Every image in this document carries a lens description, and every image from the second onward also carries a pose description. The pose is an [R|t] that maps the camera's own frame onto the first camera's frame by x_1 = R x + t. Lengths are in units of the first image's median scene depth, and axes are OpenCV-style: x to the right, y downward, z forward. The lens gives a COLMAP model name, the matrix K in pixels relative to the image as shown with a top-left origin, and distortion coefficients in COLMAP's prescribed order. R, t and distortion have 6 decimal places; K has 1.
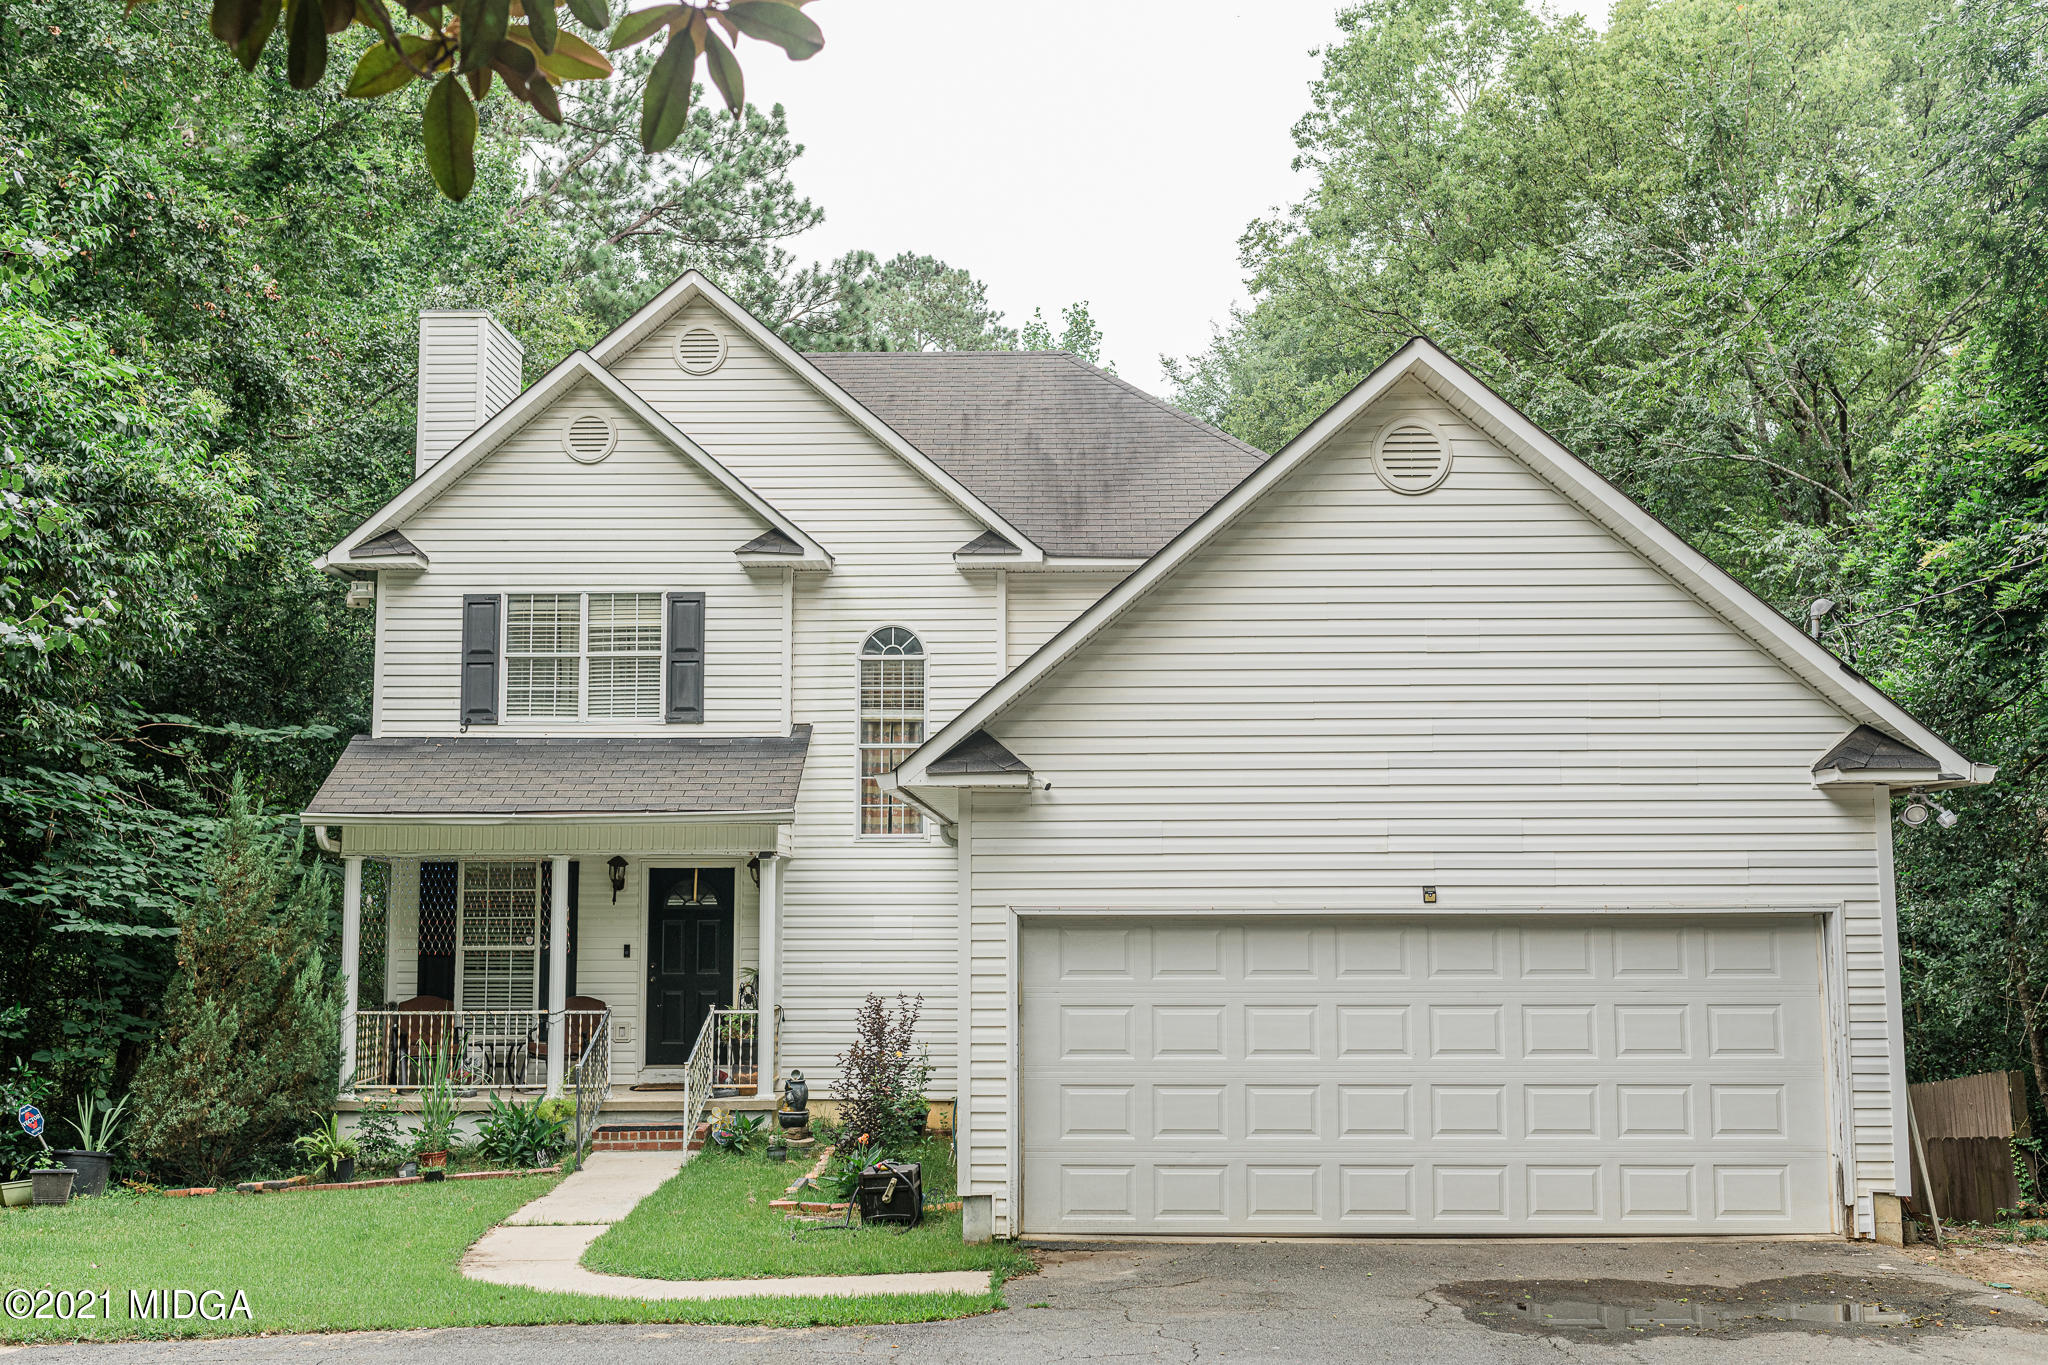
lens RADIAL K [[2029.8, 0, 1024.0], [0, 2029.8, 682.5], [0, 0, 1]] dist [0.004671, -0.017606]
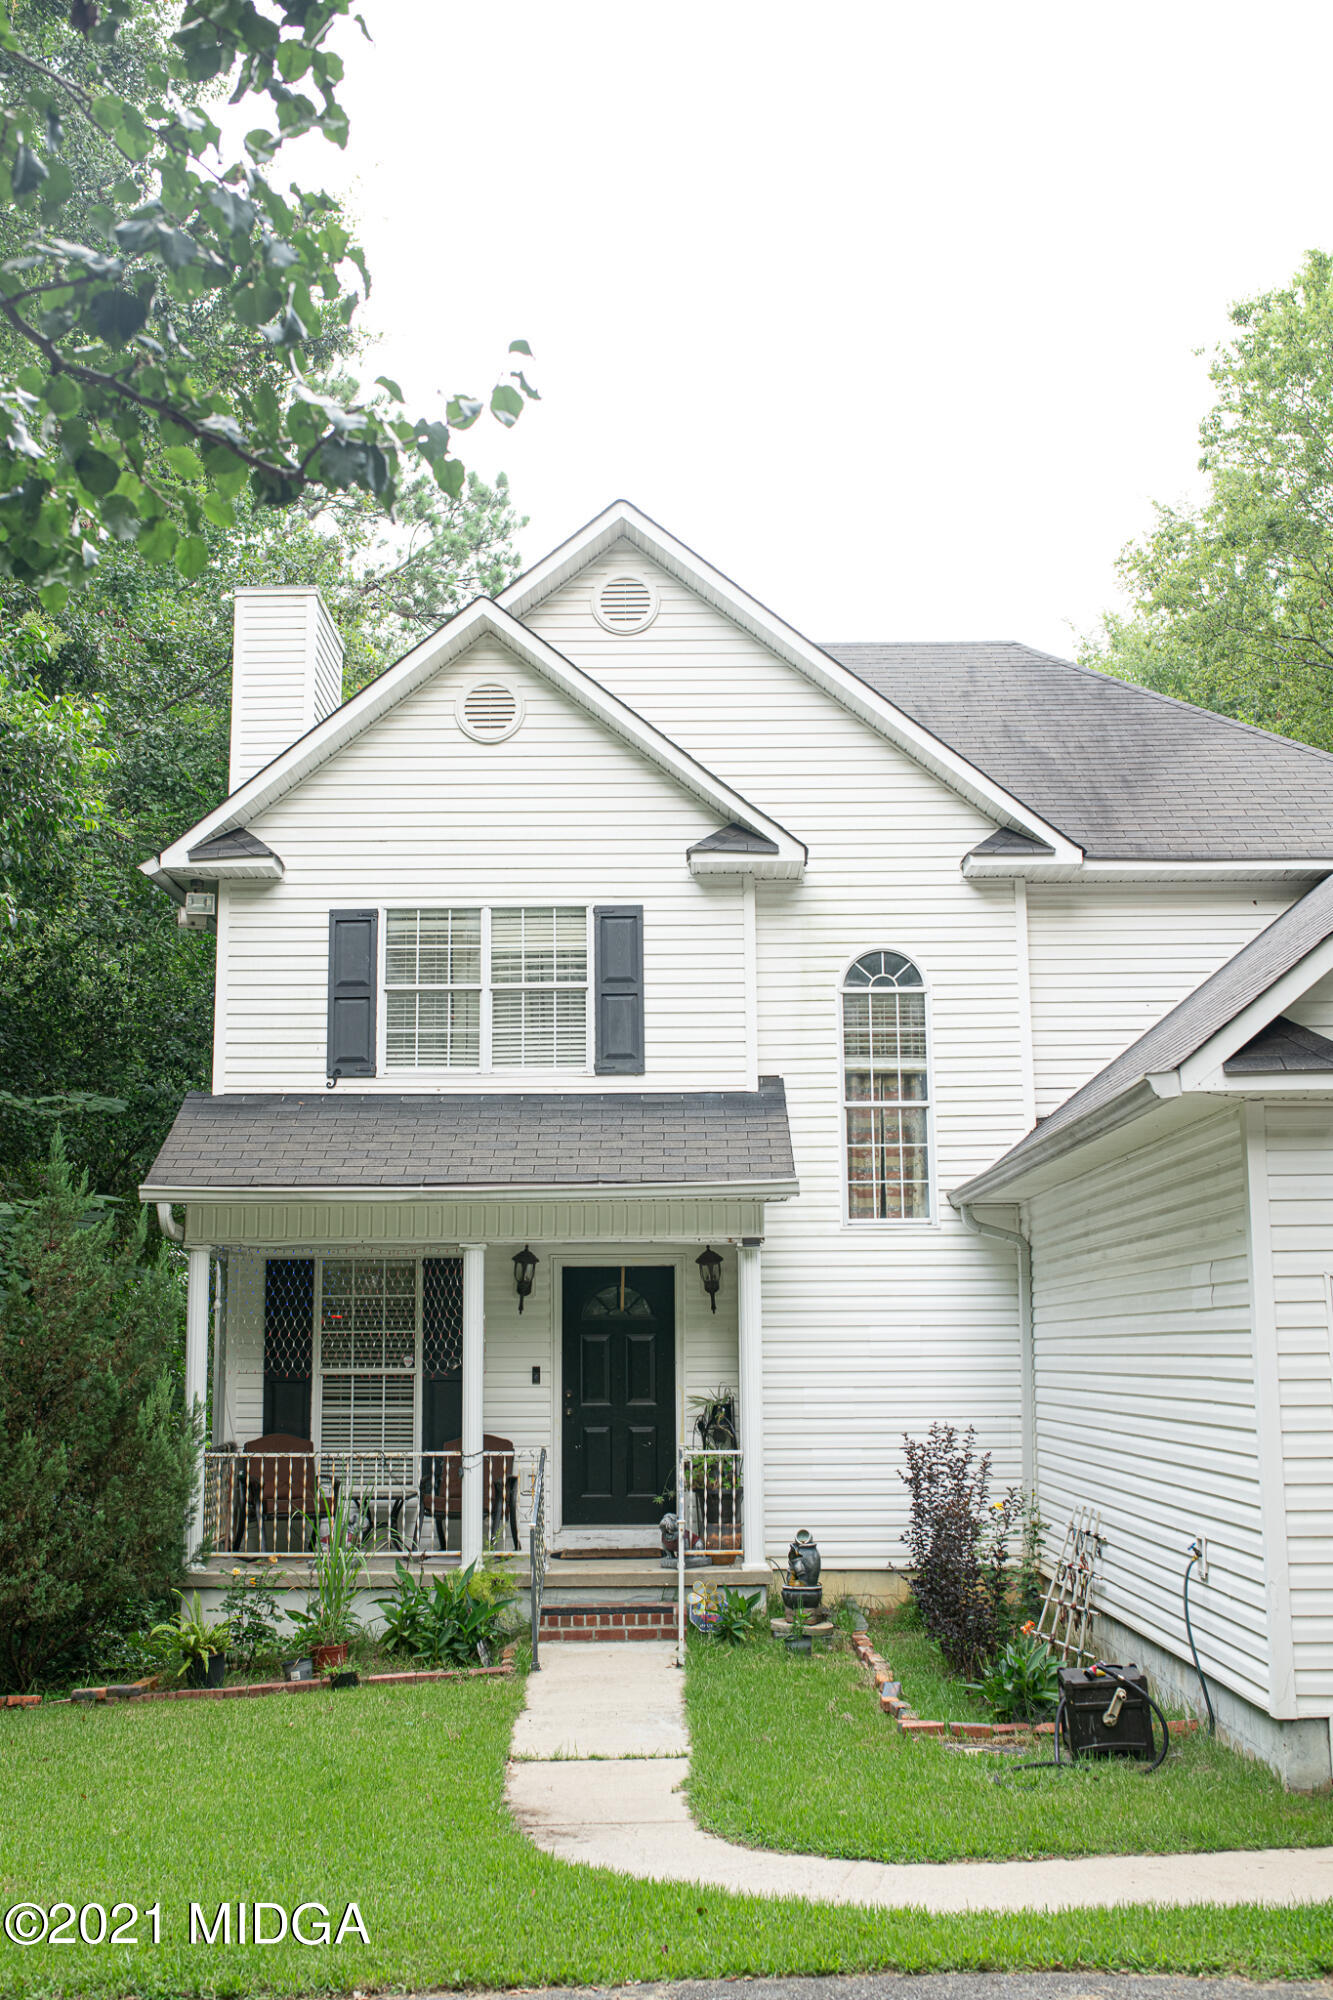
lens RADIAL K [[2077.3, 0, 666.5], [0, 2077.3, 1000.0], [0, 0, 1]] dist [-0.054099, 0.037535]
pose [[0.999974, -0.002624, 0.006705, -0.154188], [0.003041, 0.998012, -0.062959, 0.041312], [-0.006527, 0.062977, 0.997994, 0.214174]]
